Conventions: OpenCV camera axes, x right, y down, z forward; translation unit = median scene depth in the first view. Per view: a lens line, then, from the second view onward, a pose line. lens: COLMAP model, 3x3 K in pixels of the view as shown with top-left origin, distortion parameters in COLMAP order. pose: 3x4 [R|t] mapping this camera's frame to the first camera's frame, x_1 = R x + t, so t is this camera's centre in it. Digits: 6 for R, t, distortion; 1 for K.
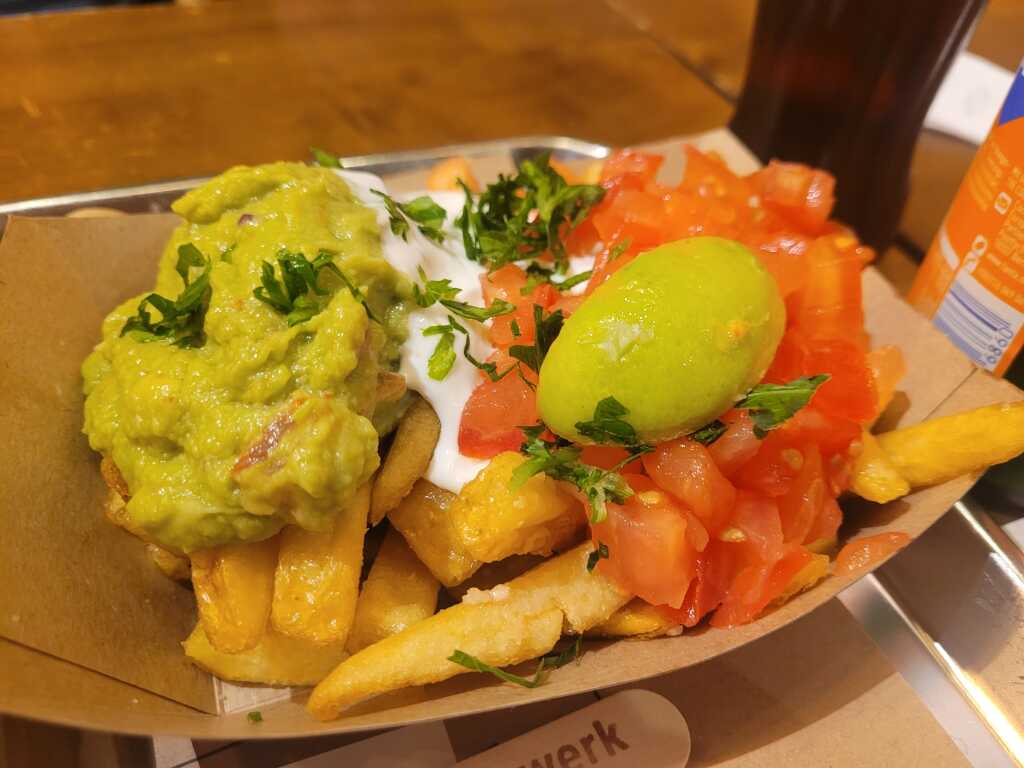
lens RADIAL K [[836.4, 0, 511.1], [0, 836.4, 393.5], [0, 0, 1]] dist [-0.026151, 0.000105]
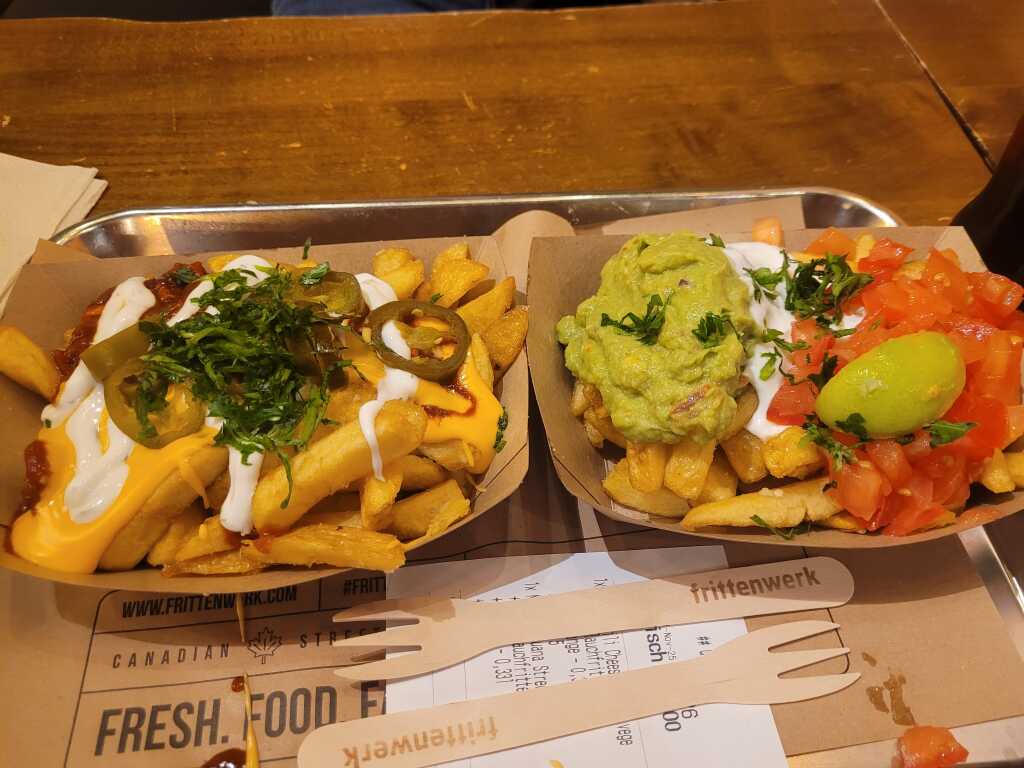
lens RADIAL K [[800.3, 0, 512.0], [0, 800.3, 384.0], [0, 0, 1]] dist [0.007353, -0.003519]
pose [[0.960533, 0.200087, -0.193241, -0.300578], [-0.171975, 0.973175, 0.152824, -0.200463], [0.218635, -0.113559, 0.969176, -0.973889]]
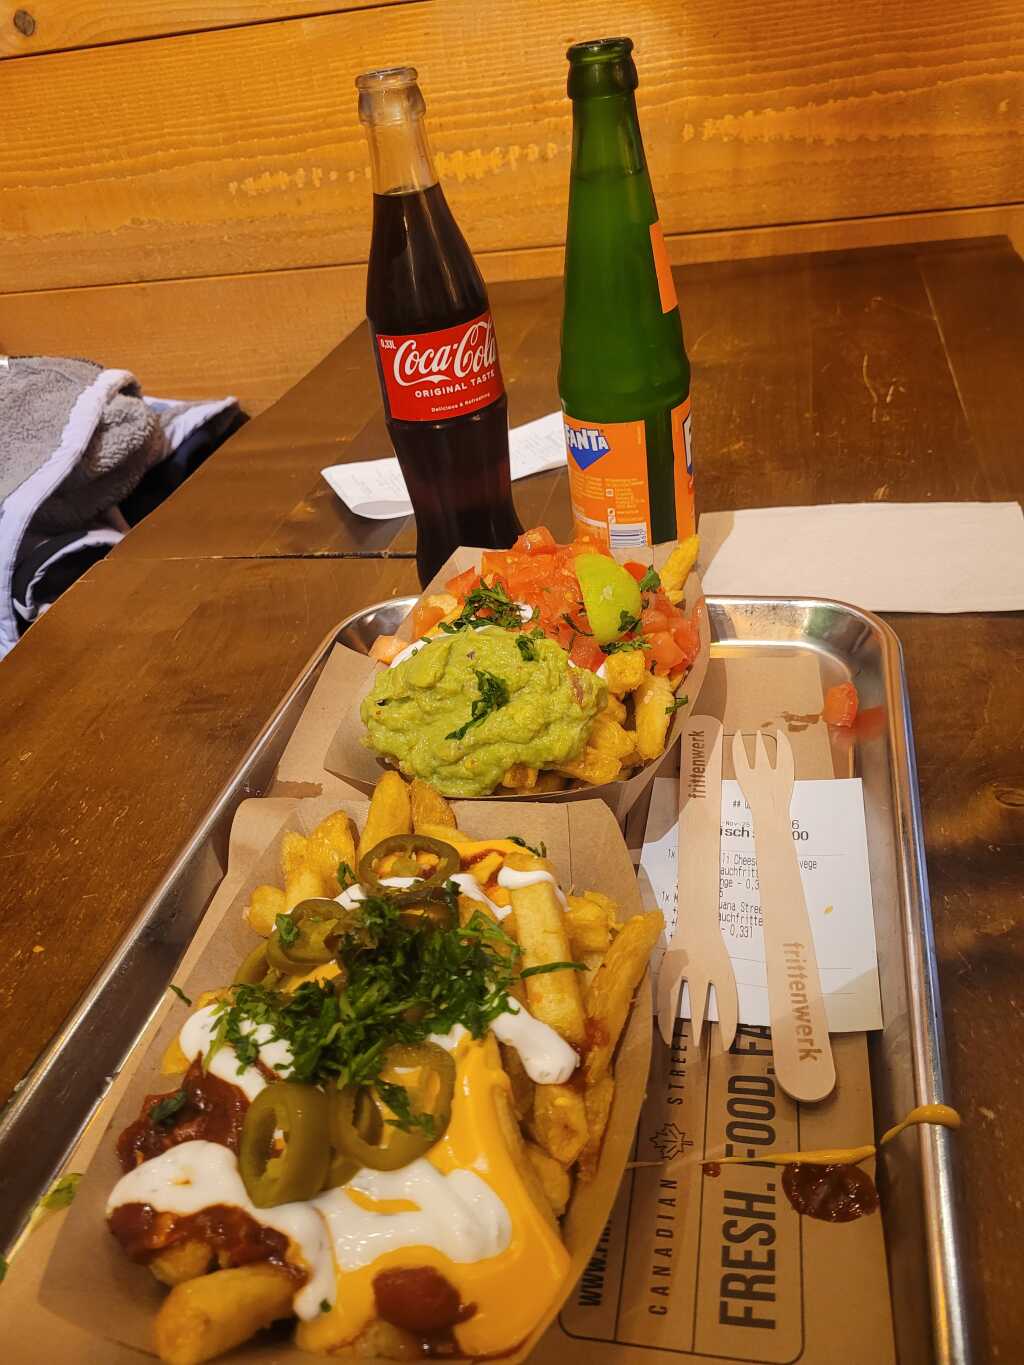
lens RADIAL K [[1035.0, 0, 511.8], [0, 1035.0, 728.7], [0, 0, 1]] dist [0.051038, -0.041263]
pose [[0.546870, -0.604814, 0.578907, -2.018312], [0.697943, 0.711239, 0.083749, -0.228123], [-0.462393, 0.358244, 0.811081, -1.243289]]
